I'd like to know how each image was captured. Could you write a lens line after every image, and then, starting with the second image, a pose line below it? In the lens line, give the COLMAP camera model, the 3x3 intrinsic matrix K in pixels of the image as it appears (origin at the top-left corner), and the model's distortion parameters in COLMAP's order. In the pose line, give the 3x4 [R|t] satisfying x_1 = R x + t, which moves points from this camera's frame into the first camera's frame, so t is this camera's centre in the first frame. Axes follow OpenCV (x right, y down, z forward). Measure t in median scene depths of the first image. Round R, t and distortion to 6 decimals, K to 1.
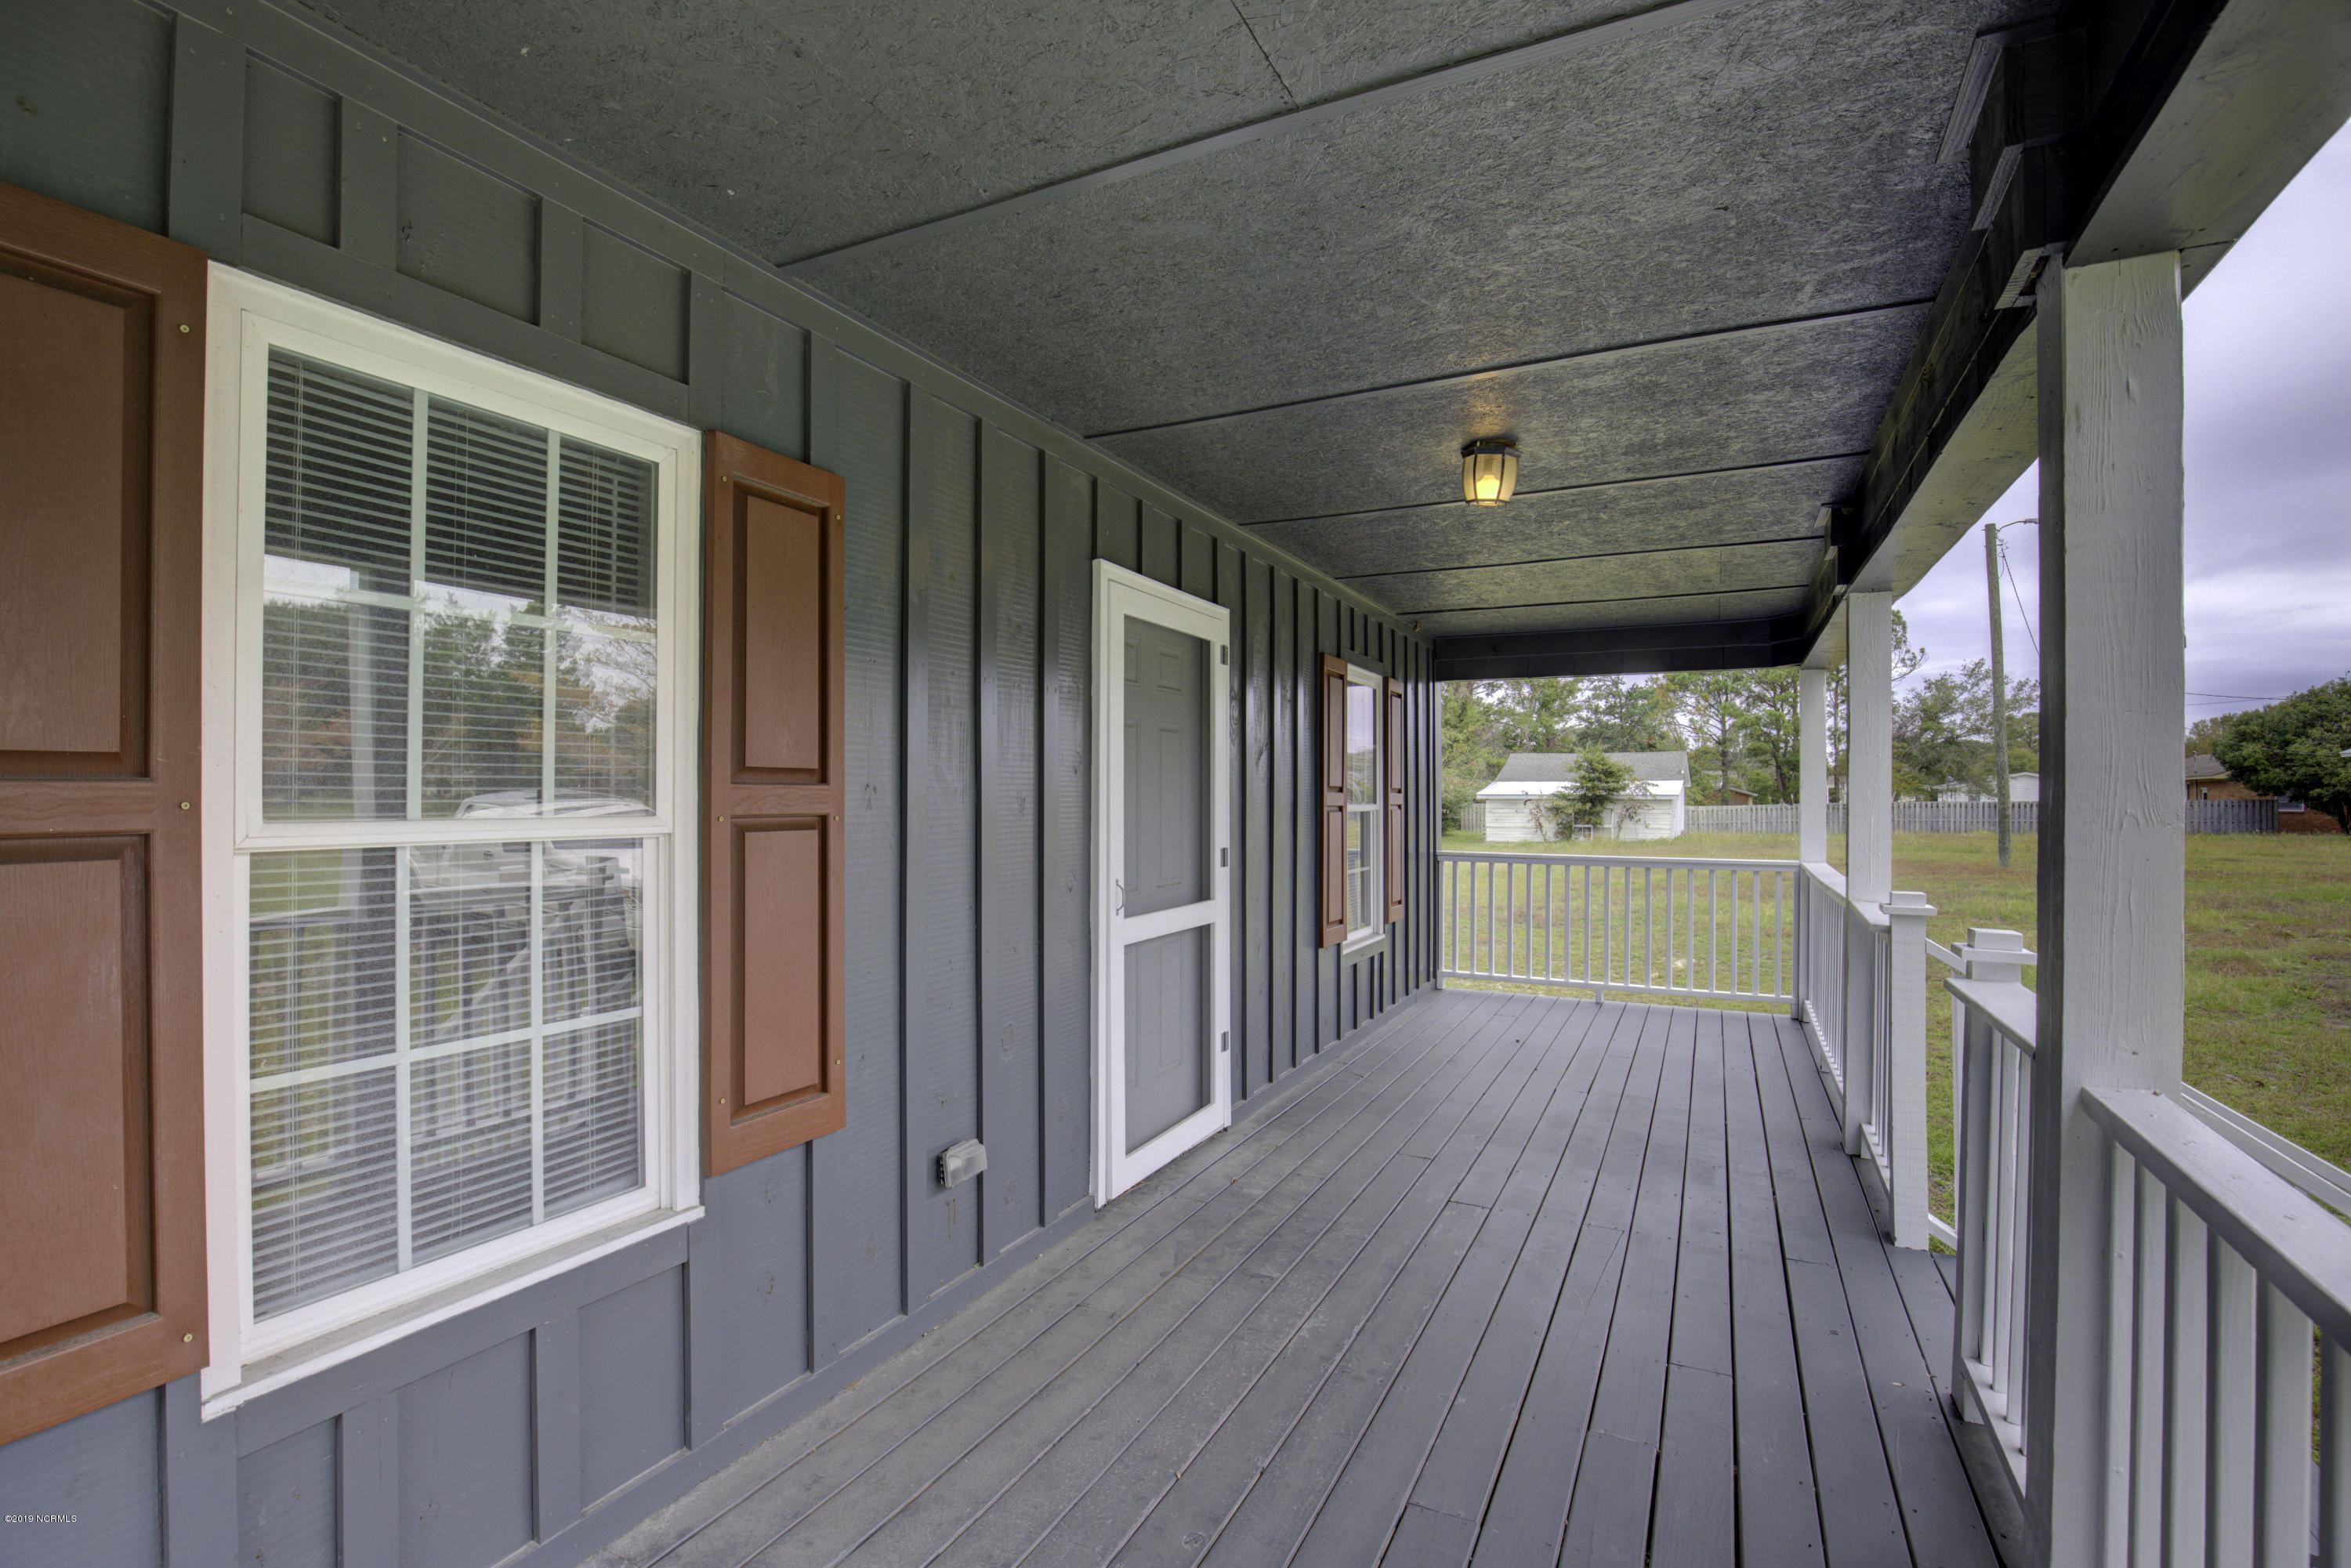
lens RADIAL K [[1060.8, 0, 1173.9], [0, 1060.8, 788.2], [0, 0, 1]] dist [-0.051218, 0.009819]
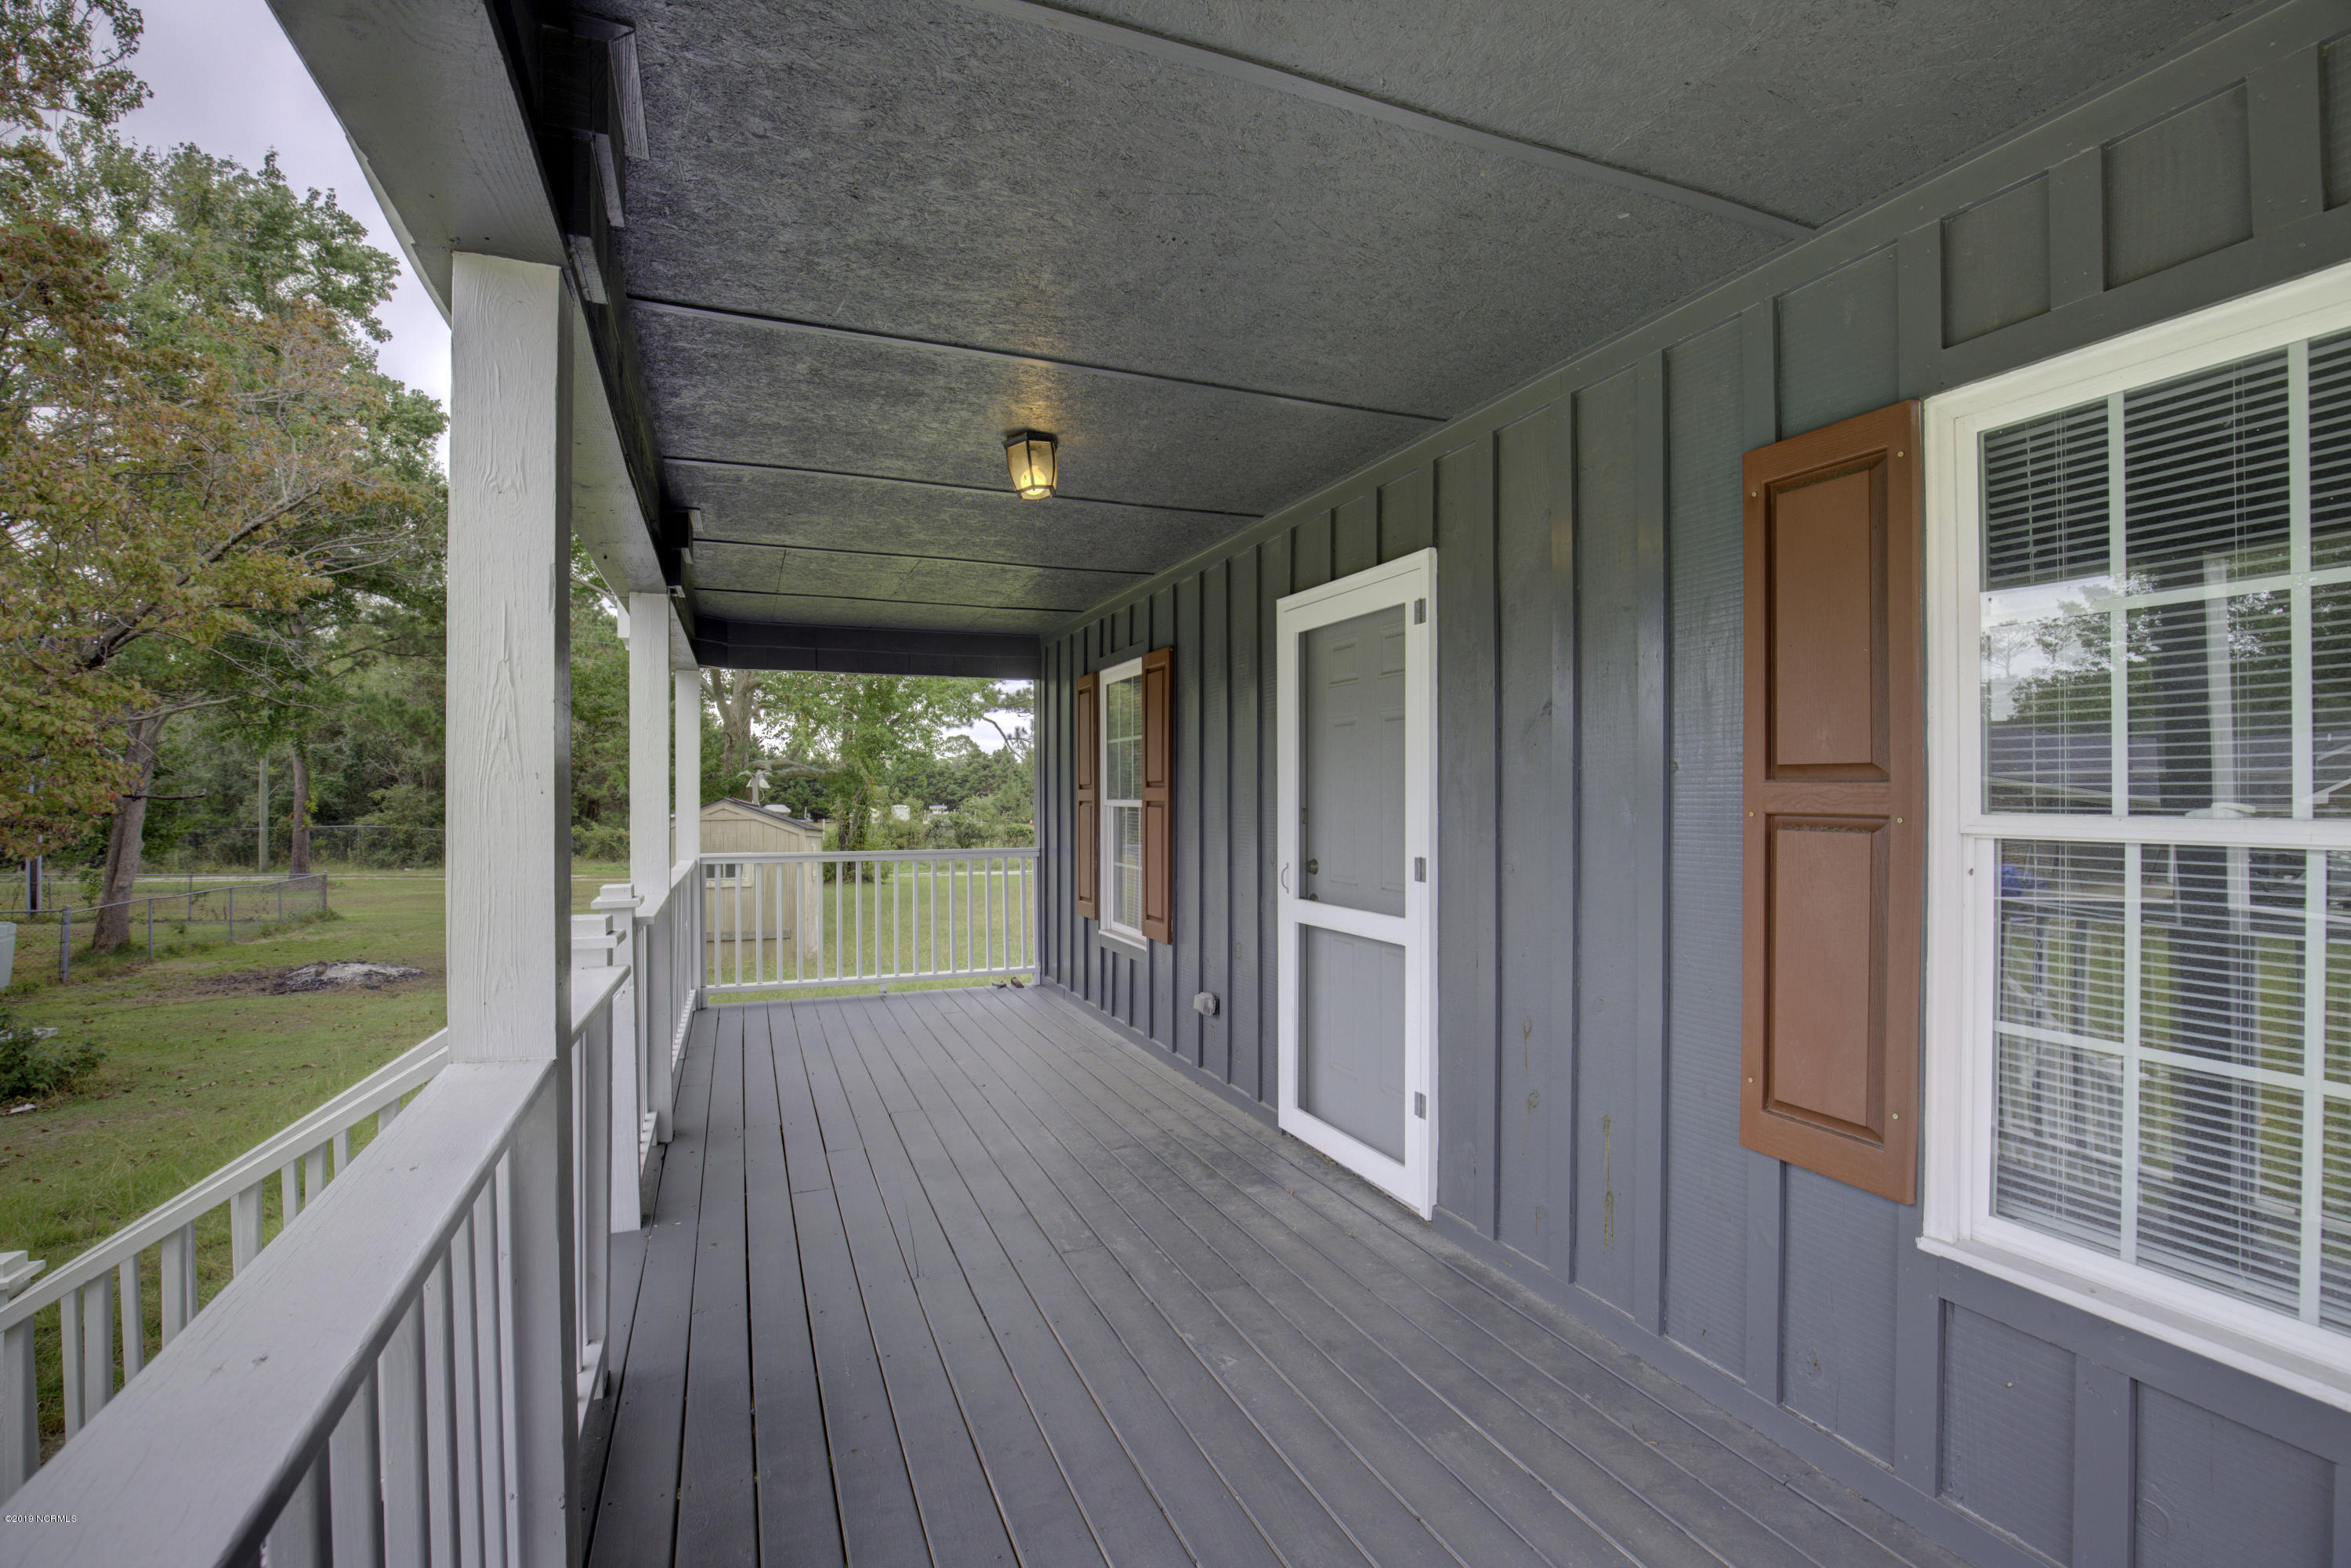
lens RADIAL K [[1060.8, 0, 1184.2], [0, 1060.8, 787.3], [0, 0, 1]] dist [-0.051218, 0.009819]
pose [[-0.638762, -0.006794, -0.769374, 0.916137], [0.002359, 0.999939, -0.010788, 0.014980], [0.769400, -0.008707, -0.638707, 1.641870]]
